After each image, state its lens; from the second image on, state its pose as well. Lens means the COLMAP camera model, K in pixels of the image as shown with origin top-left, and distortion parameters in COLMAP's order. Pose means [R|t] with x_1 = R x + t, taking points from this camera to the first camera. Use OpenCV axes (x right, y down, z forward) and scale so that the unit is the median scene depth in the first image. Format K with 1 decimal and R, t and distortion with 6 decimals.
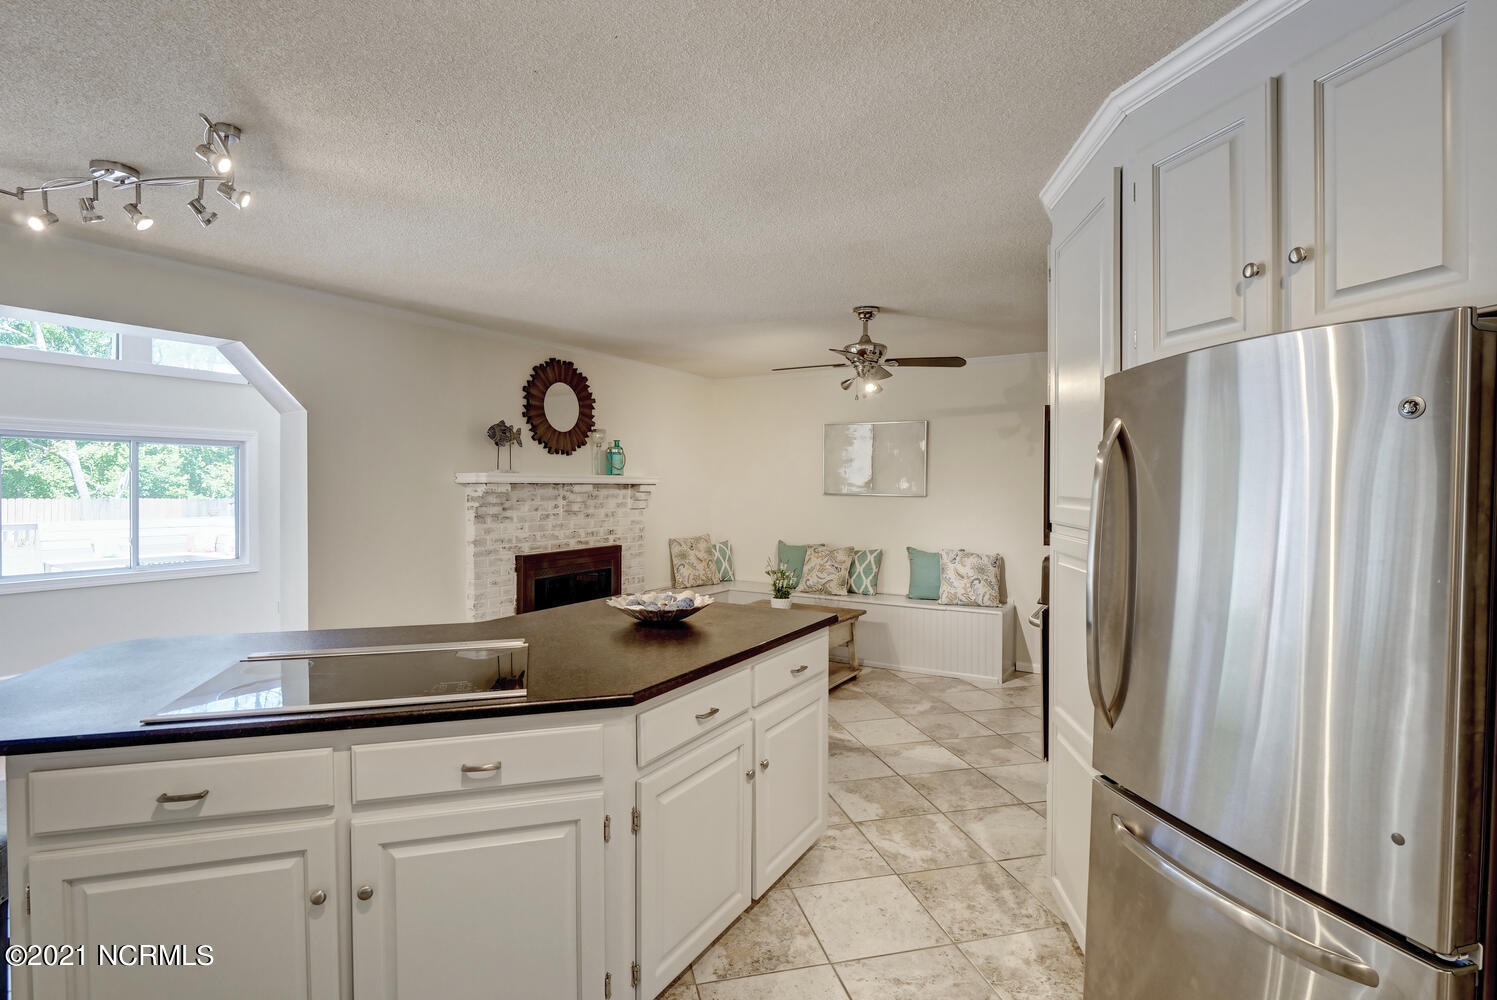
lens RADIAL K [[728.8, 0, 748.6], [0, 728.8, 491.8], [0, 0, 1]] dist [-0.012642, -0.001346]
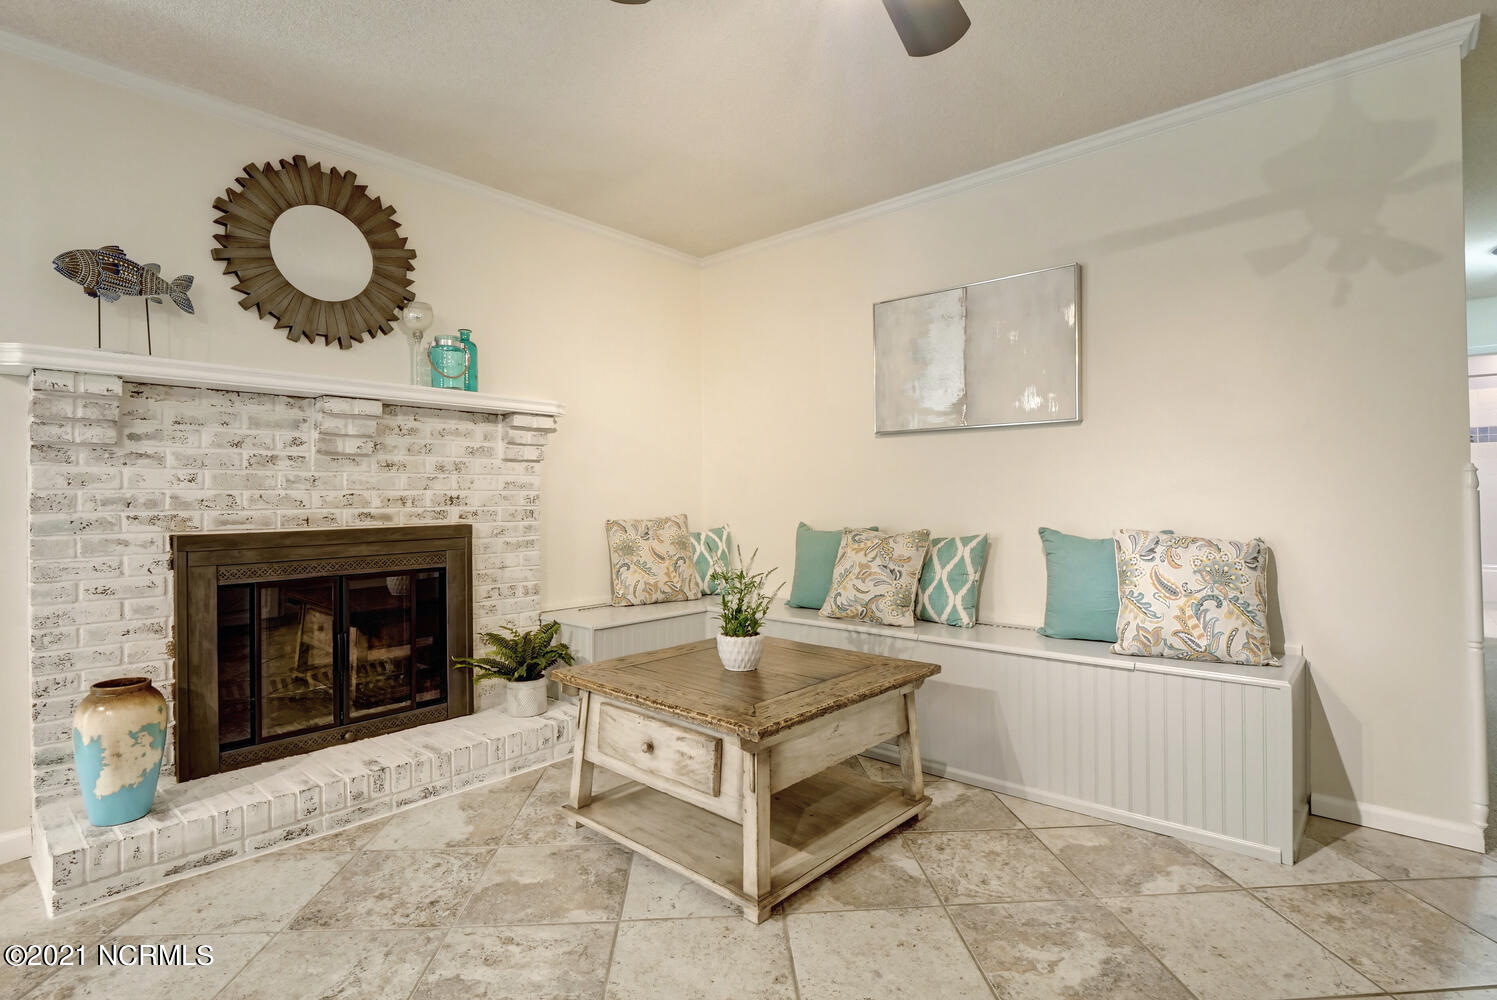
lens RADIAL K [[728.8, 0, 748.6], [0, 728.8, 491.8], [0, 0, 1]] dist [-0.012642, -0.001346]
pose [[0.981586, -0.013971, -0.190508, 0.129343], [0.010477, 0.999758, -0.019334, 0.063126], [0.190732, 0.016982, 0.981495, 0.527520]]
